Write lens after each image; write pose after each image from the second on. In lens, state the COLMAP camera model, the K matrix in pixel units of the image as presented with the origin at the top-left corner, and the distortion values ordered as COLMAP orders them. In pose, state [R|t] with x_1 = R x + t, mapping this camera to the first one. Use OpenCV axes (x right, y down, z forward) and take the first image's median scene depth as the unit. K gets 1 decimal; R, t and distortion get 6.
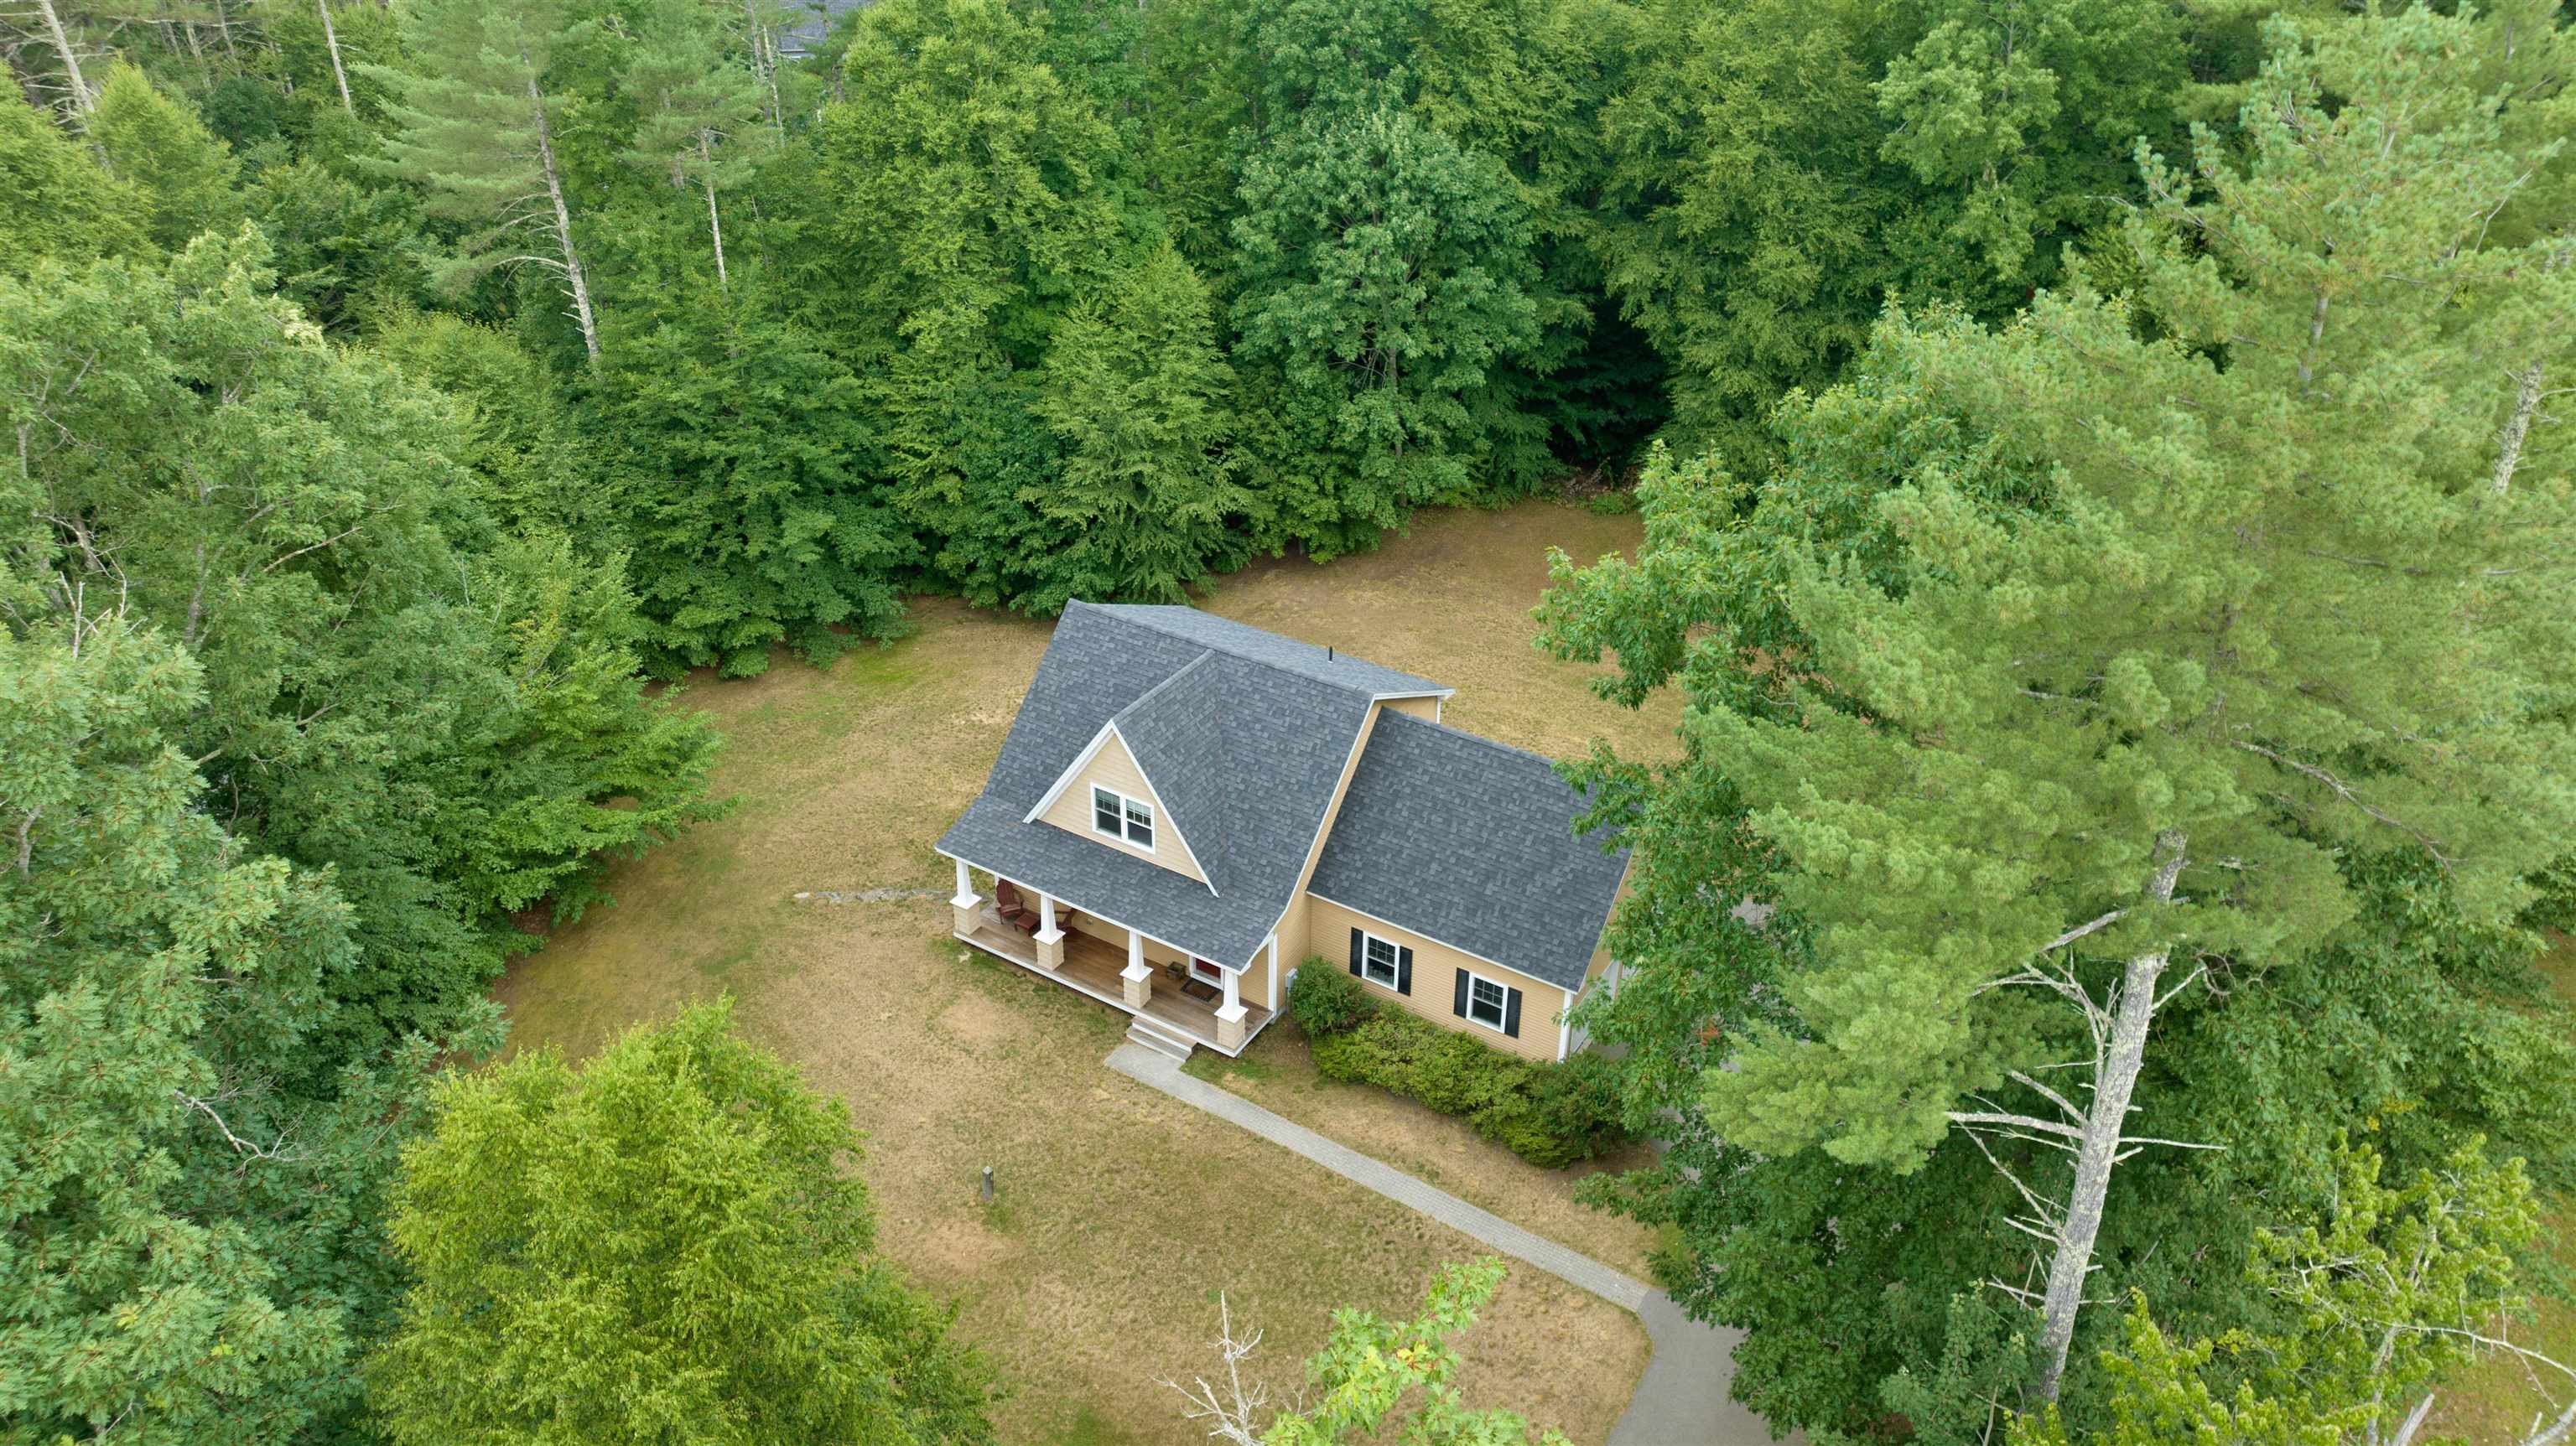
lens RADIAL K [[1834.1, 0, 1286.4], [0, 1834.1, 720.0], [0, 0, 1]] dist [-0.010828, -0.006214]
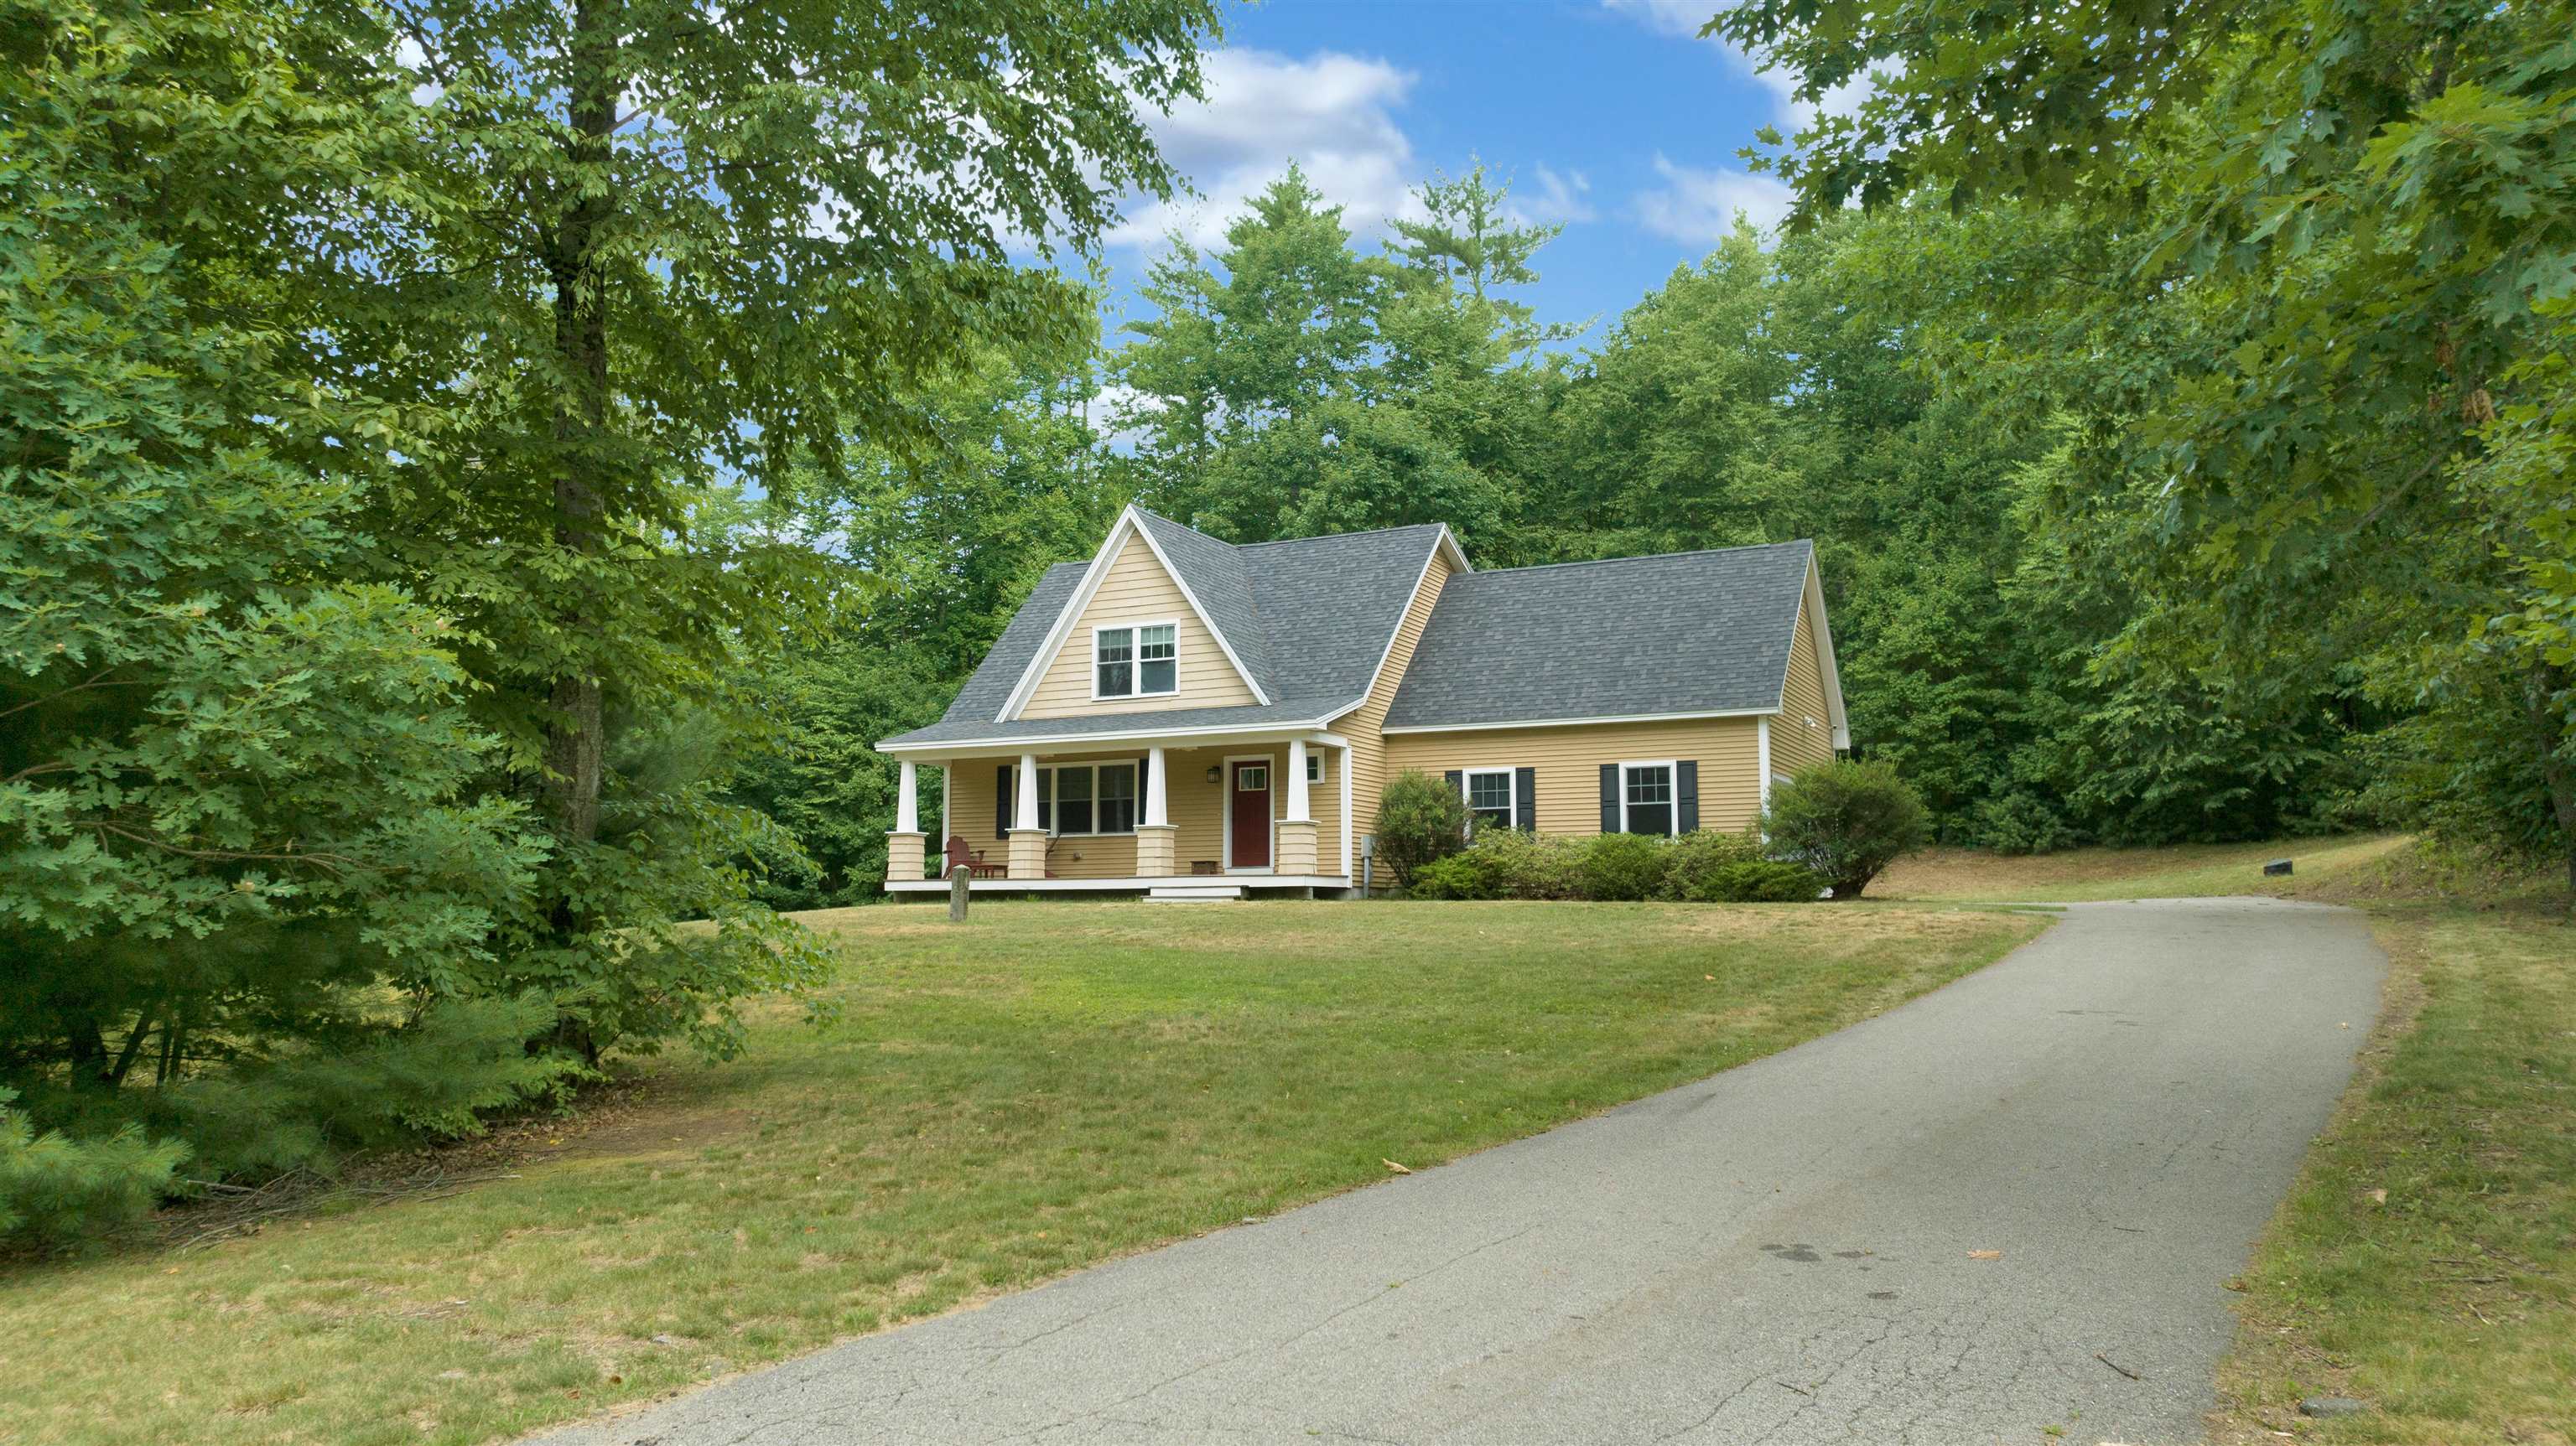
lens RADIAL K [[1834.1, 0, 1293.8], [0, 1834.1, 724.0], [0, 0, 1]] dist [-0.010828, -0.006214]
pose [[0.993923, -0.002482, 0.110047, -0.107674], [0.068152, 0.798952, -0.597520, 0.538028], [-0.086439, 0.601389, 0.794266, 0.397484]]
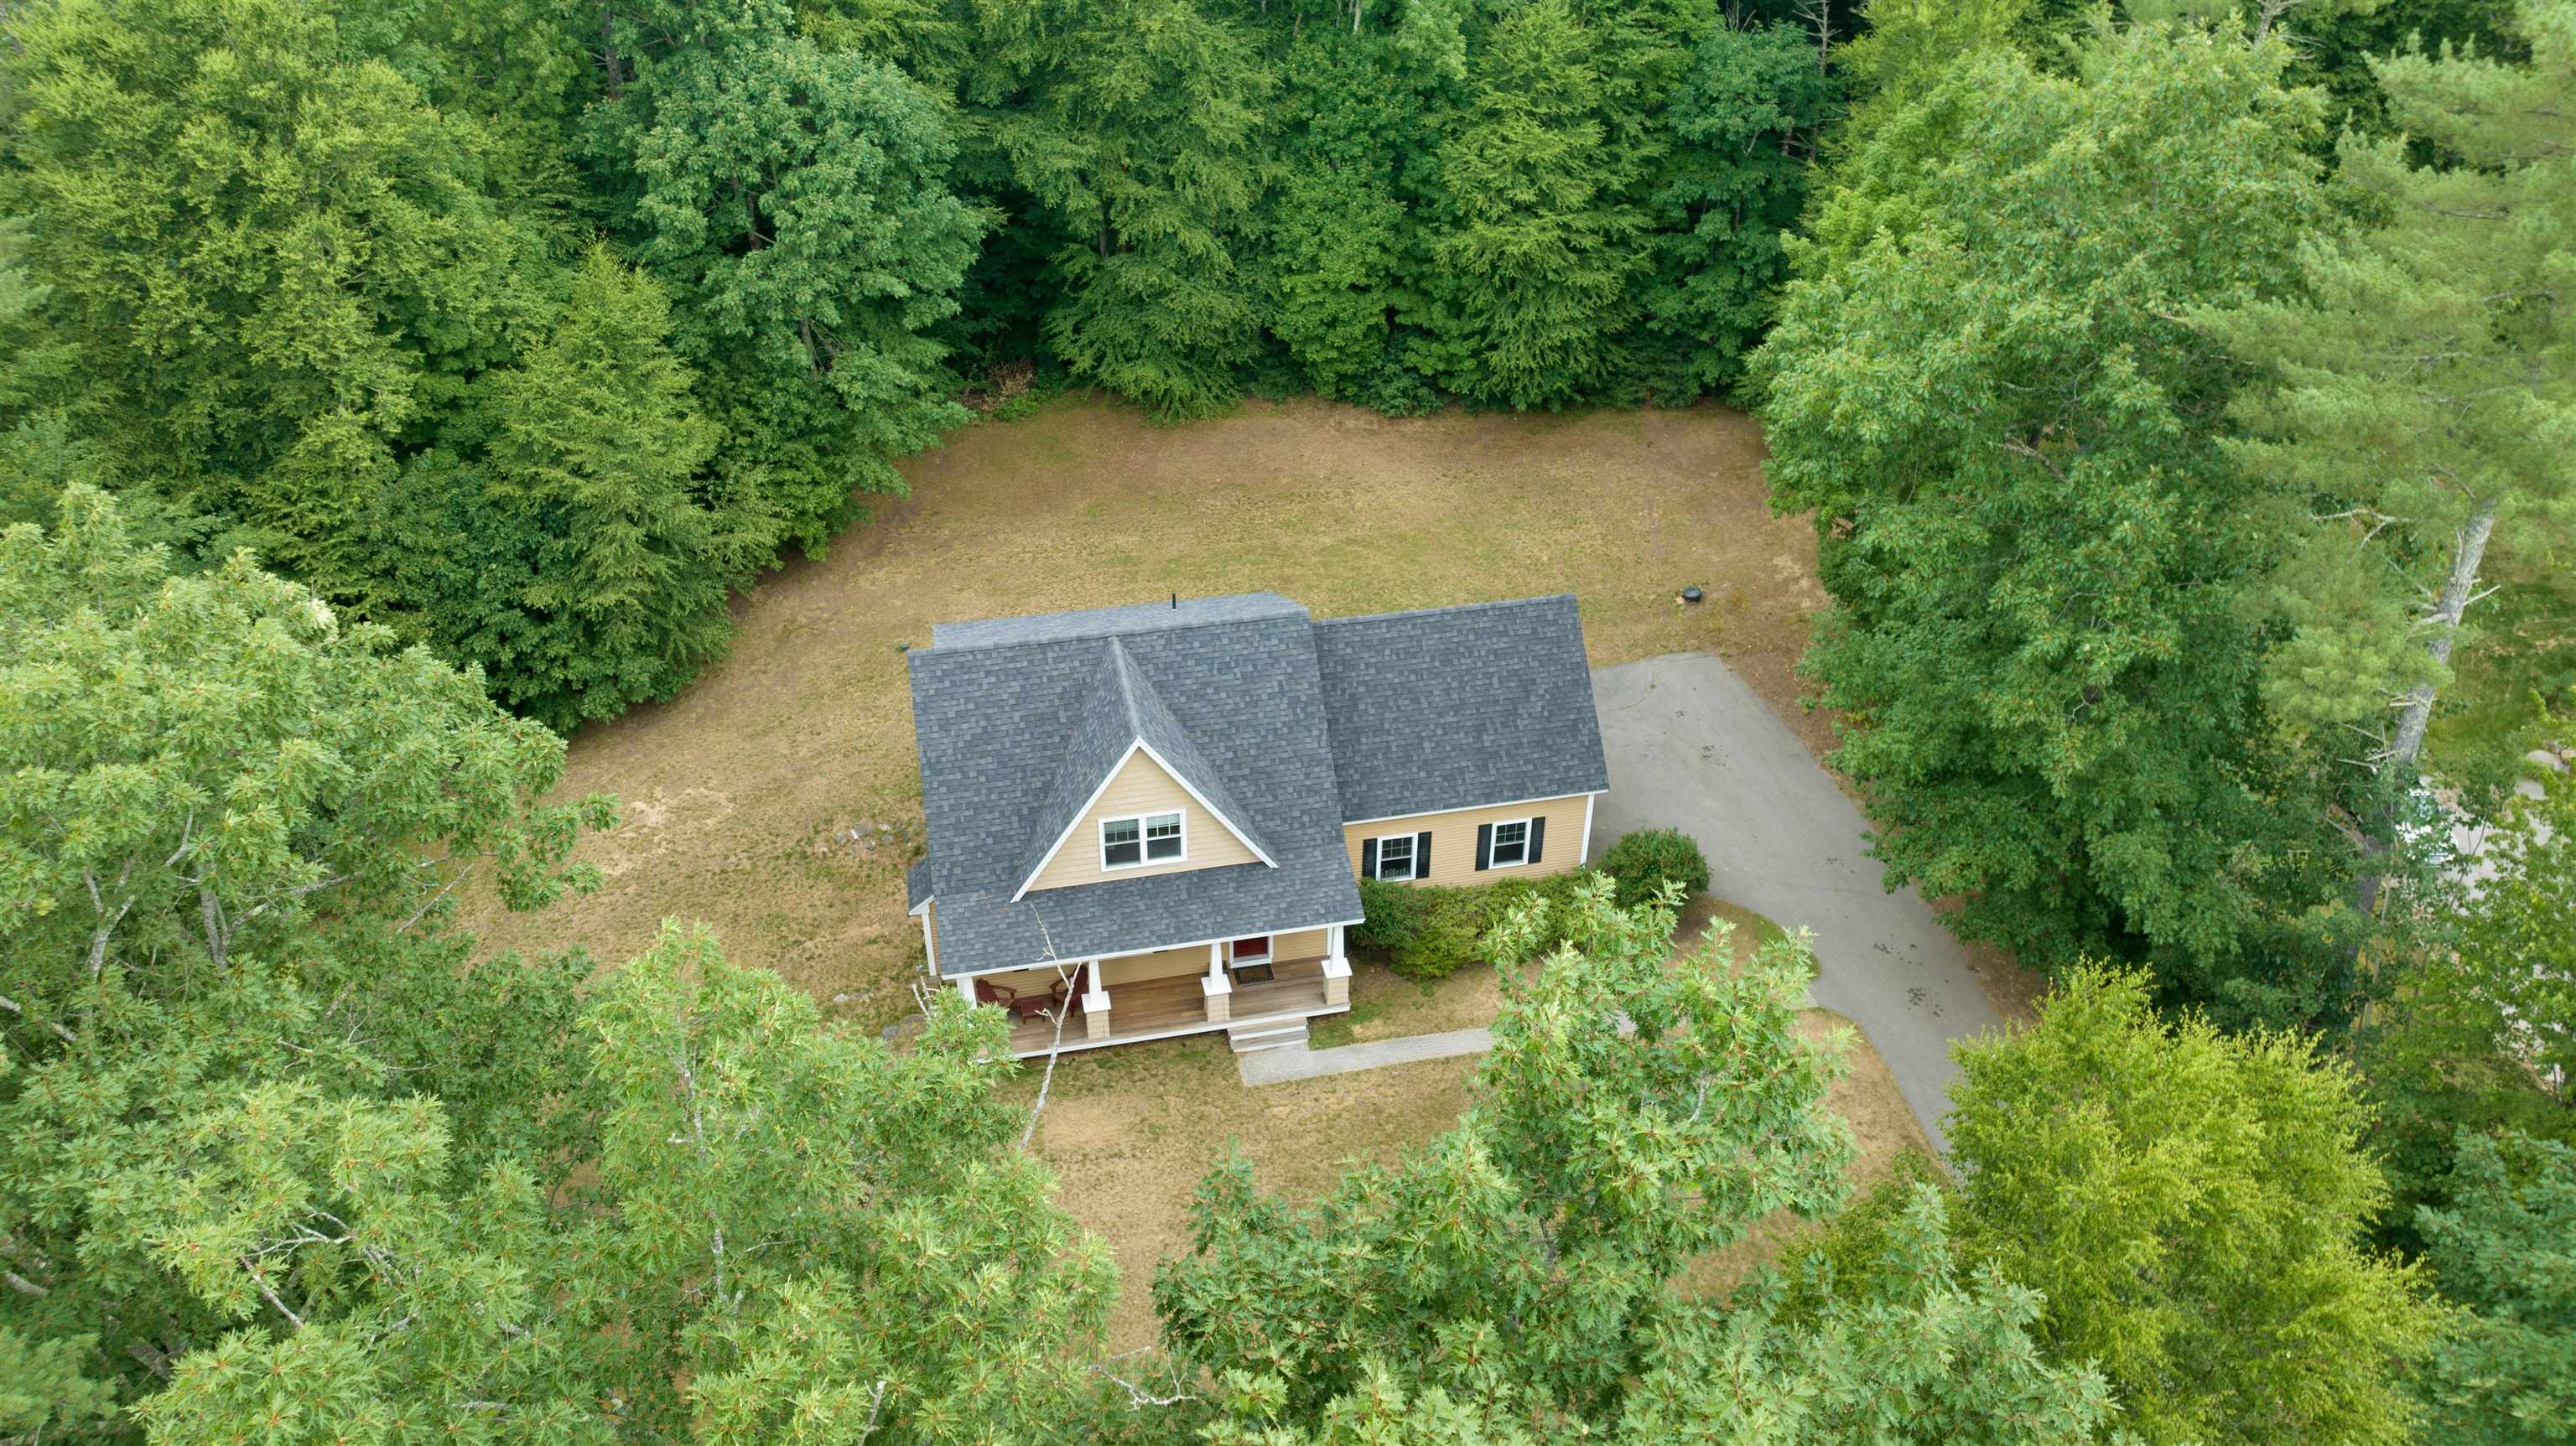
lens RADIAL K [[1834.1, 0, 1288.5], [0, 1834.1, 726.5], [0, 0, 1]] dist [-0.010828, -0.006214]
pose [[0.712659, -0.393515, 0.580744, -0.538557], [0.355514, 0.916261, 0.184594, -0.138365], [-0.604754, 0.074910, 0.792882, 0.237451]]
